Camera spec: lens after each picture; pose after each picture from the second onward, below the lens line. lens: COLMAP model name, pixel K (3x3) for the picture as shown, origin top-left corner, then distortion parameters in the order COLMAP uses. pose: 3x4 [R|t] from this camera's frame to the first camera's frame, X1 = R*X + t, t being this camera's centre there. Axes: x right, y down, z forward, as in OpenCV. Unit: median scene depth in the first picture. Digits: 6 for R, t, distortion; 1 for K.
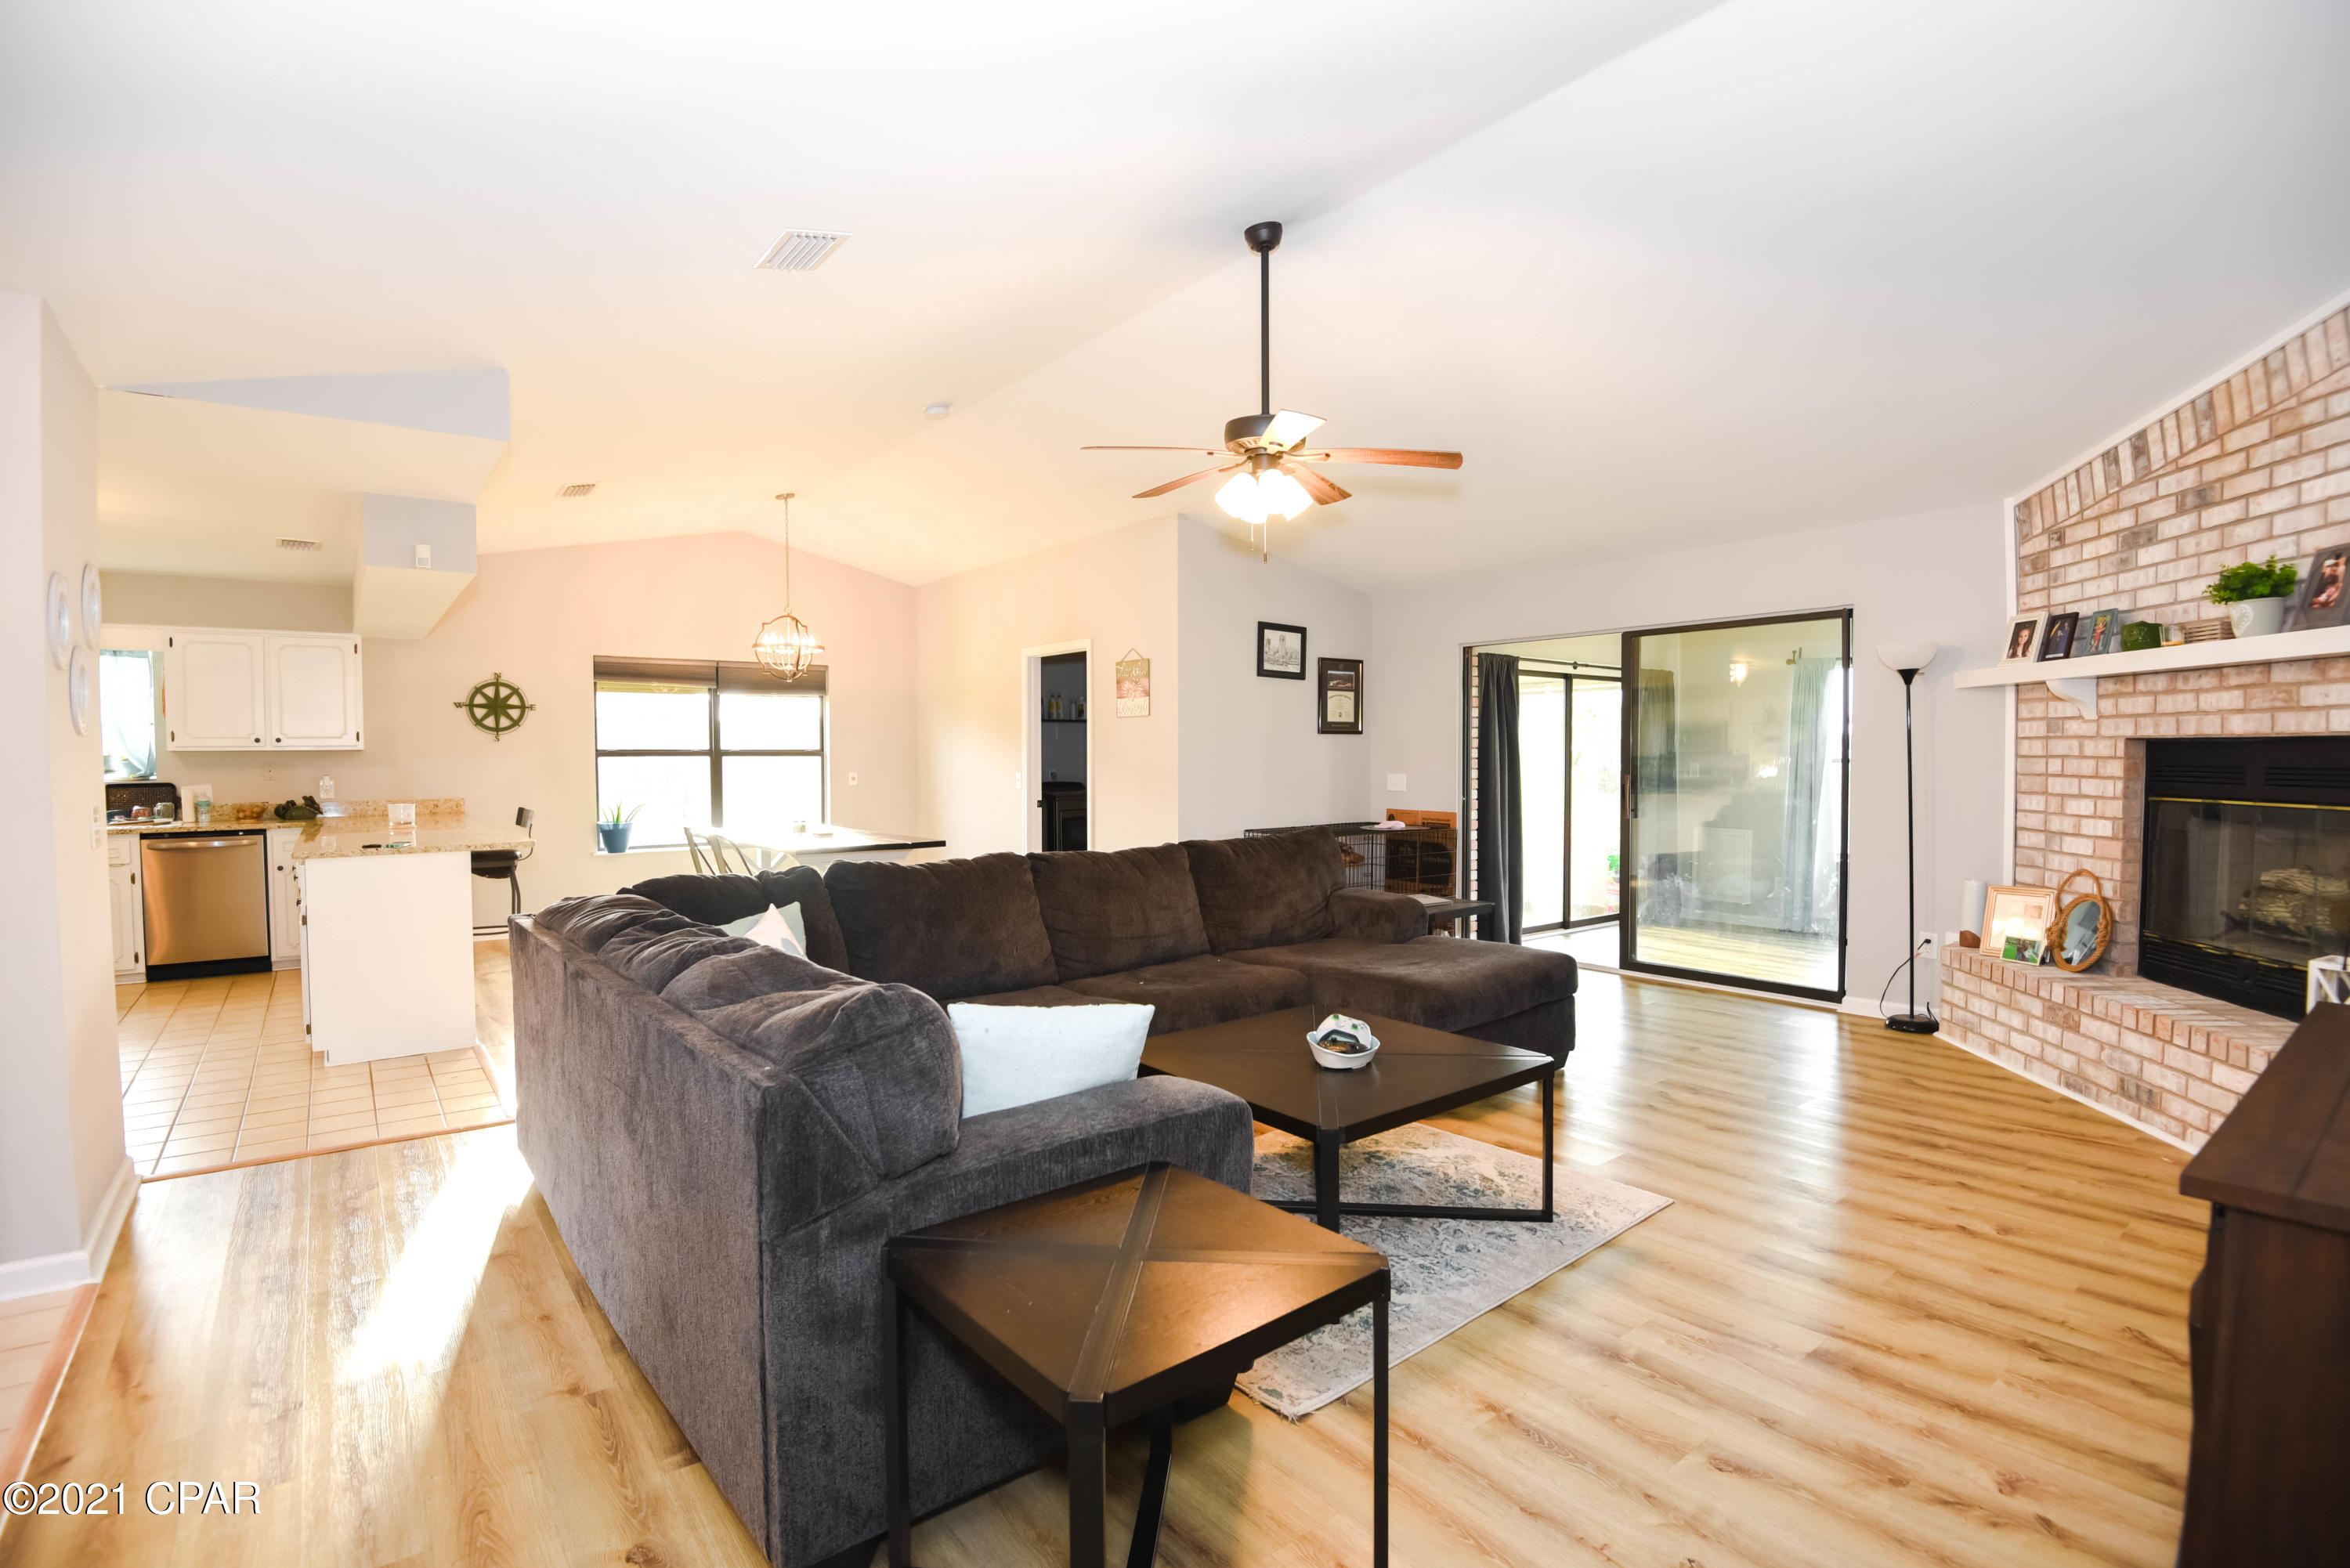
lens RADIAL K [[1093.0, 0, 1201.2], [0, 1093.0, 818.8], [0, 0, 1]] dist [-0.024801, -0.012799]
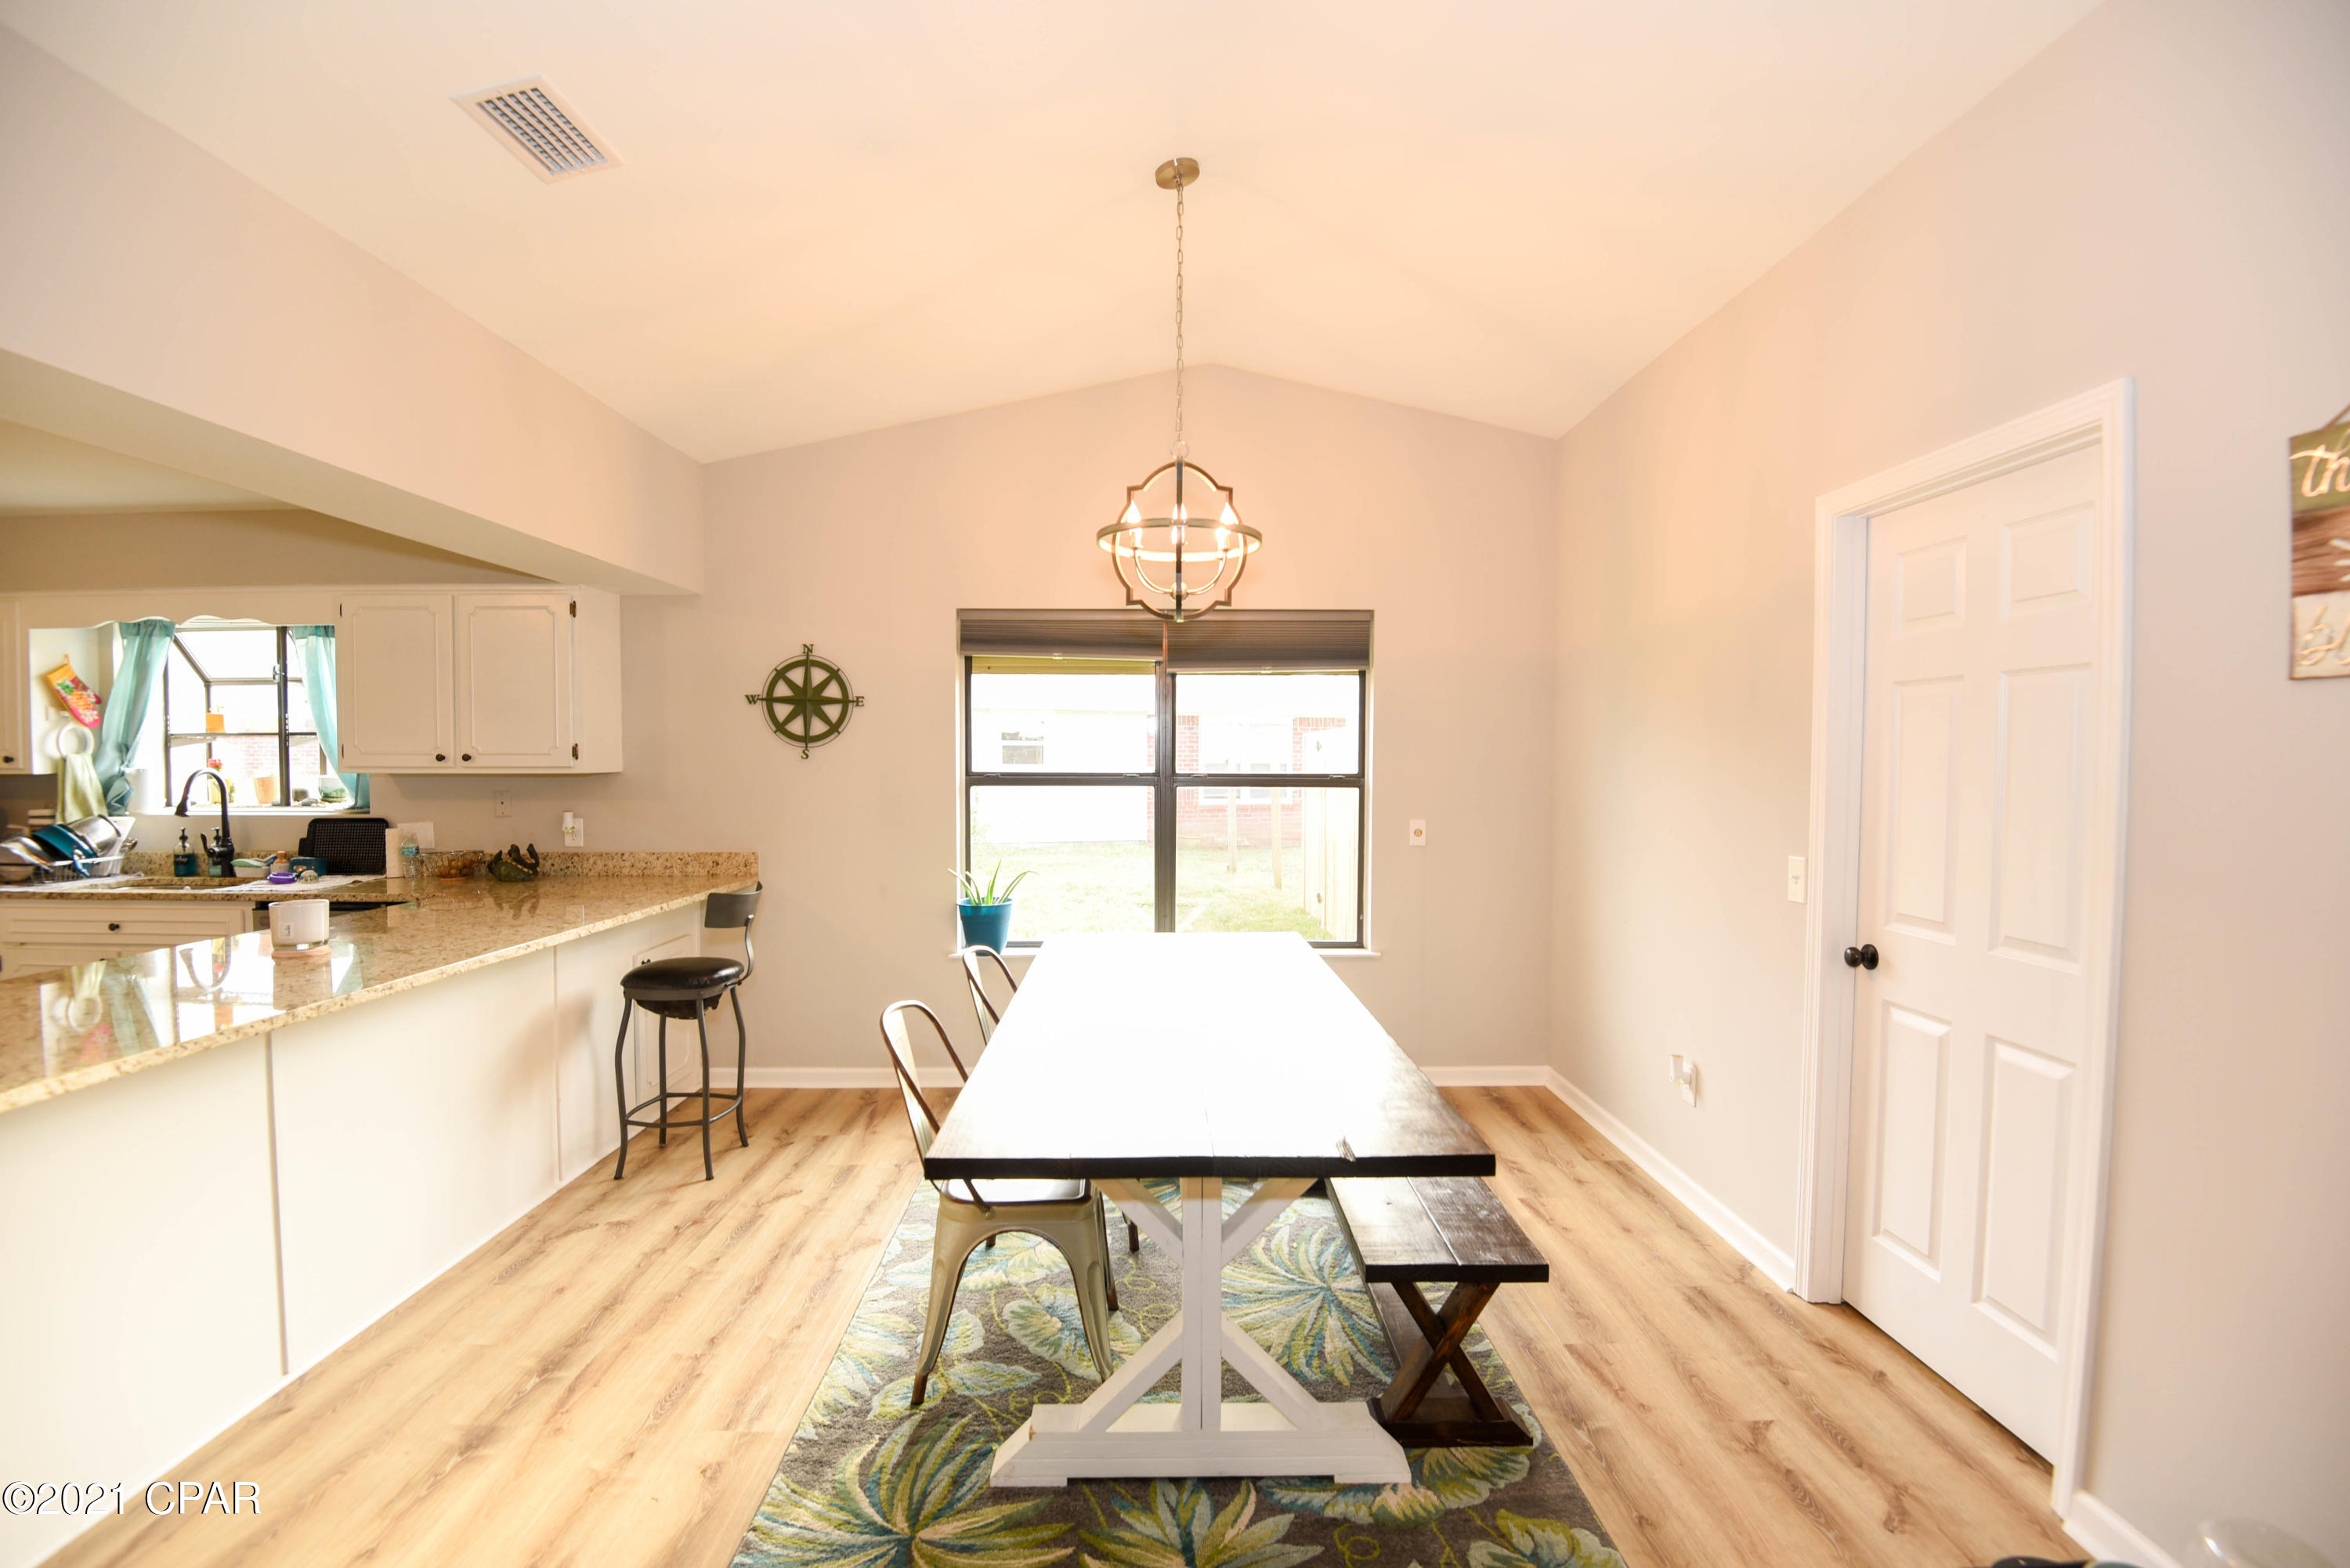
lens RADIAL K [[1093.0, 0, 1162.7], [0, 1093.0, 785.1], [0, 0, 1]] dist [-0.024801, -0.012799]
pose [[0.792302, 0.020154, -0.609796, -0.212285], [-0.042042, 0.998882, -0.021611, -0.085242], [0.608679, 0.042760, 0.792264, 1.038233]]
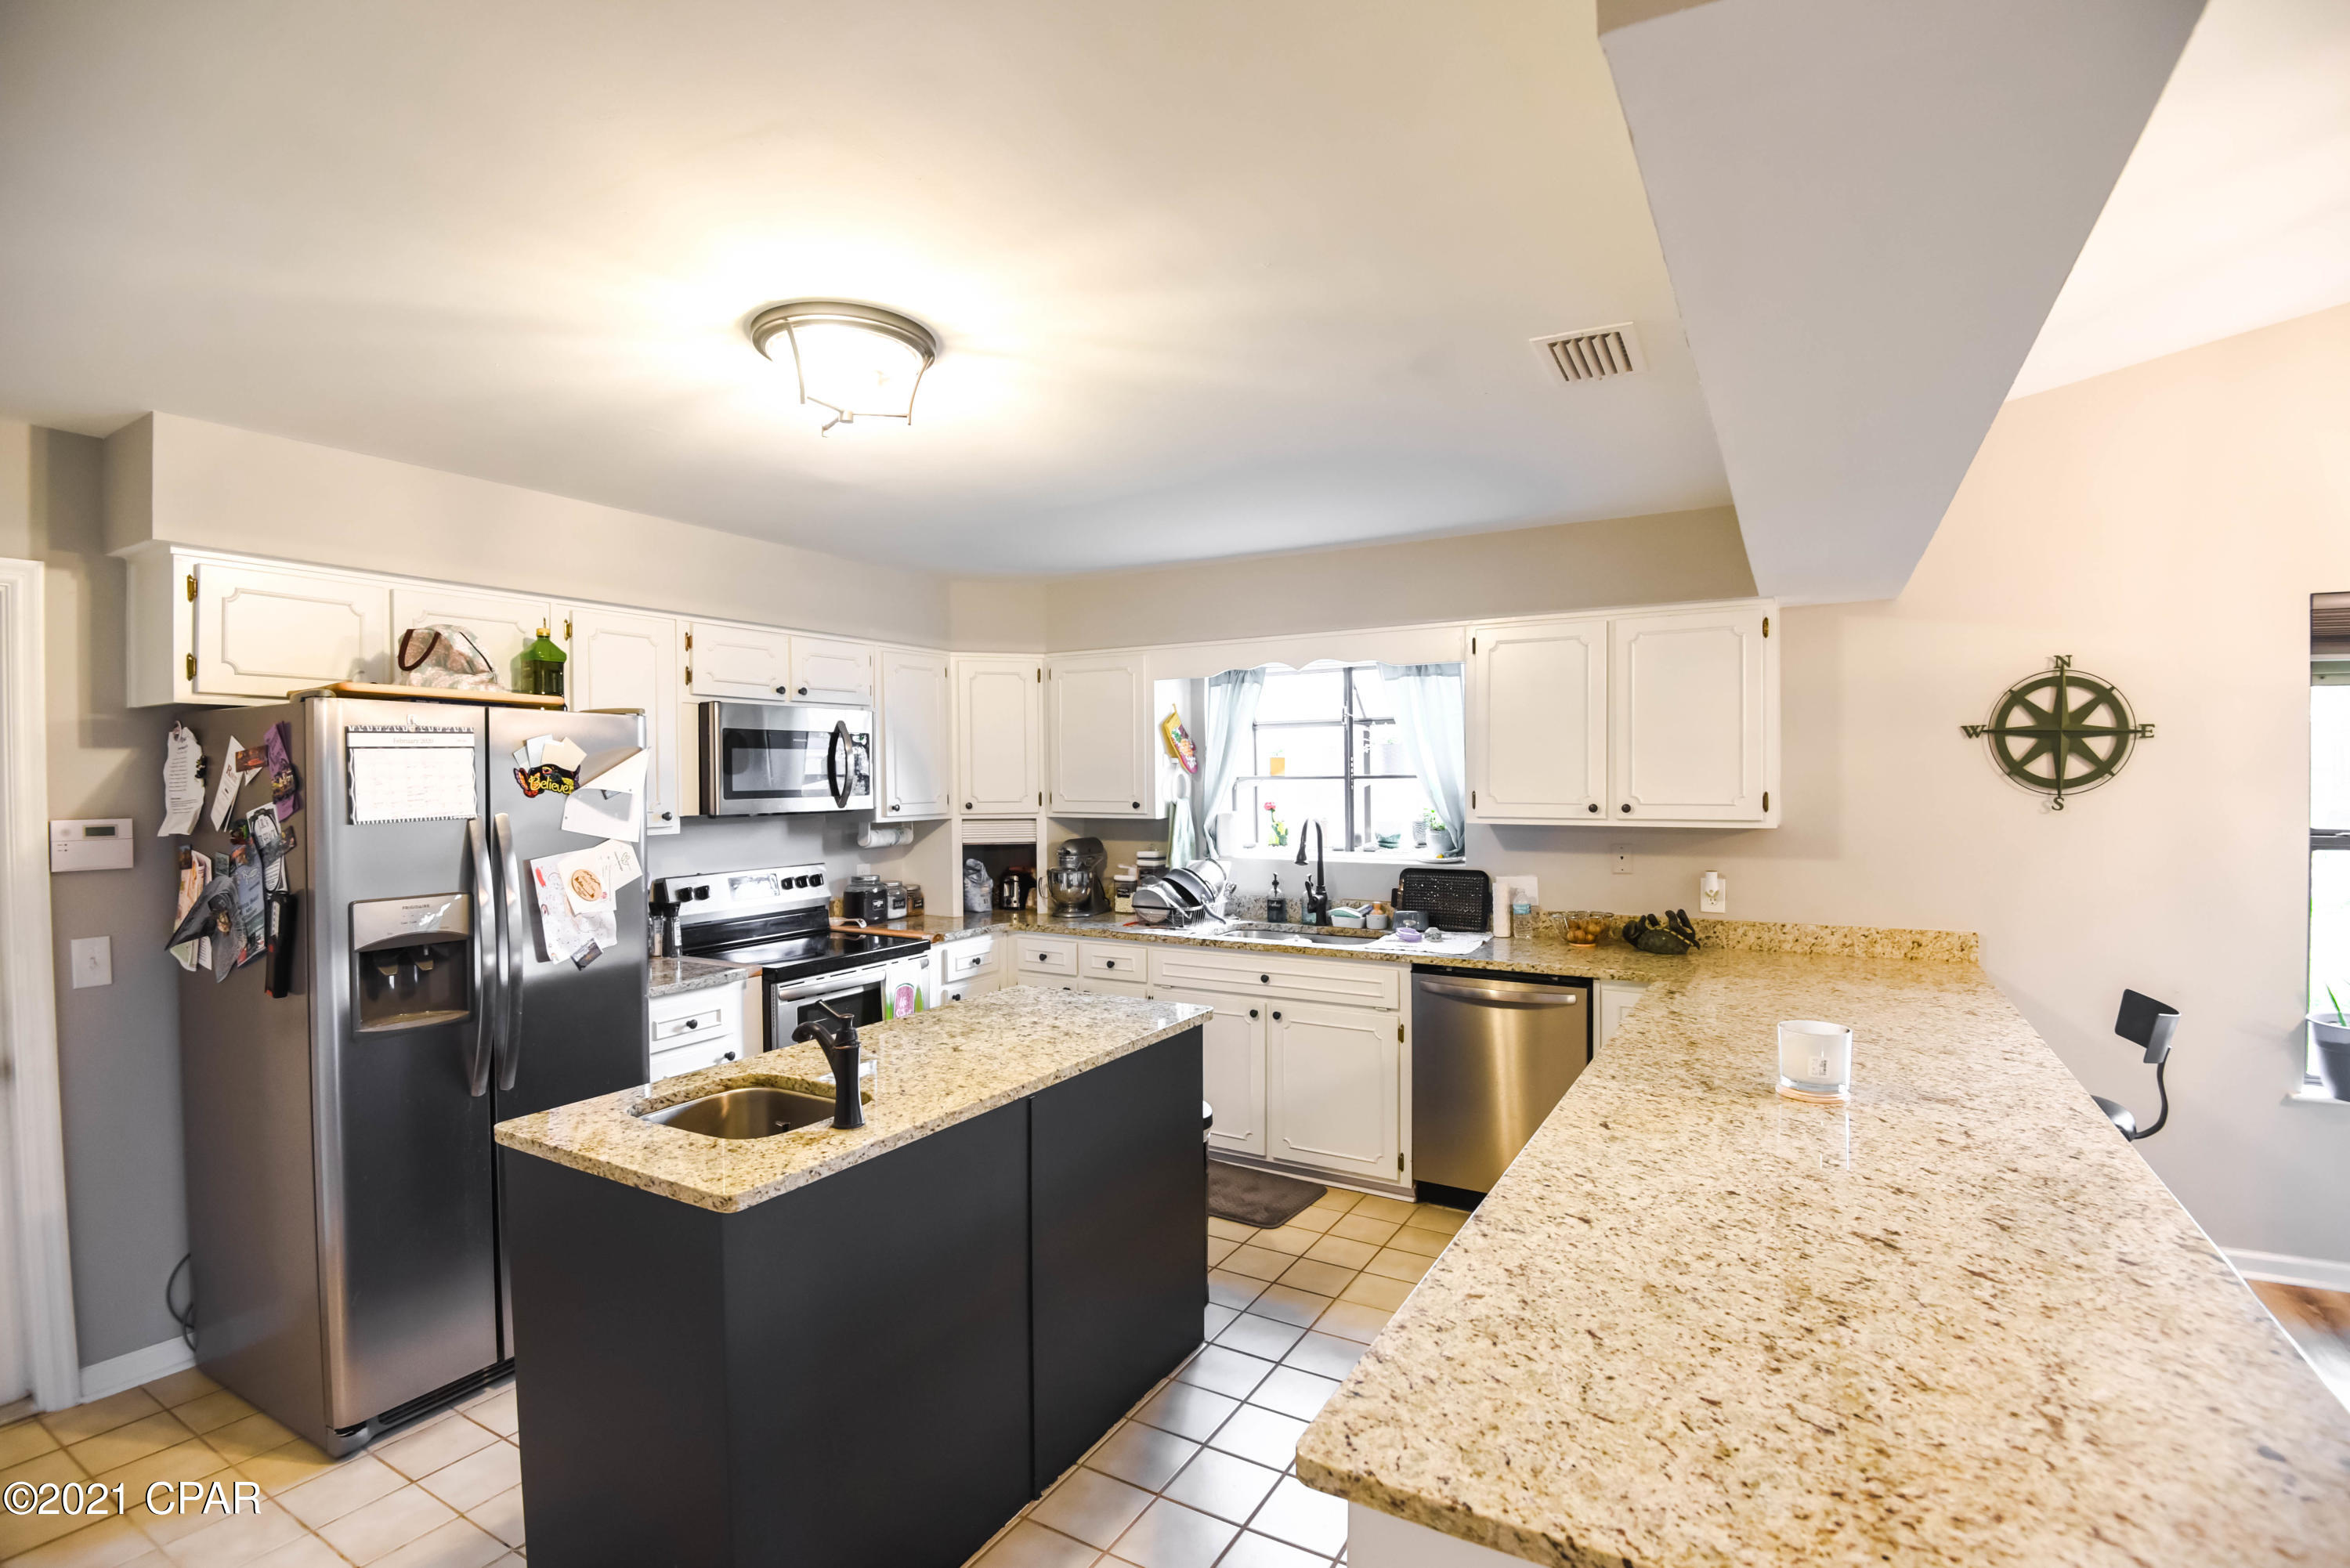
lens RADIAL K [[1093.0, 0, 1182.4], [0, 1093.0, 788.0], [0, 0, 1]] dist [-0.024801, -0.012799]
pose [[0.374665, 0.013433, -0.927063, -0.613948], [-0.051864, 0.998633, -0.006490, -0.096008], [0.925709, 0.050513, 0.374849, 0.812623]]
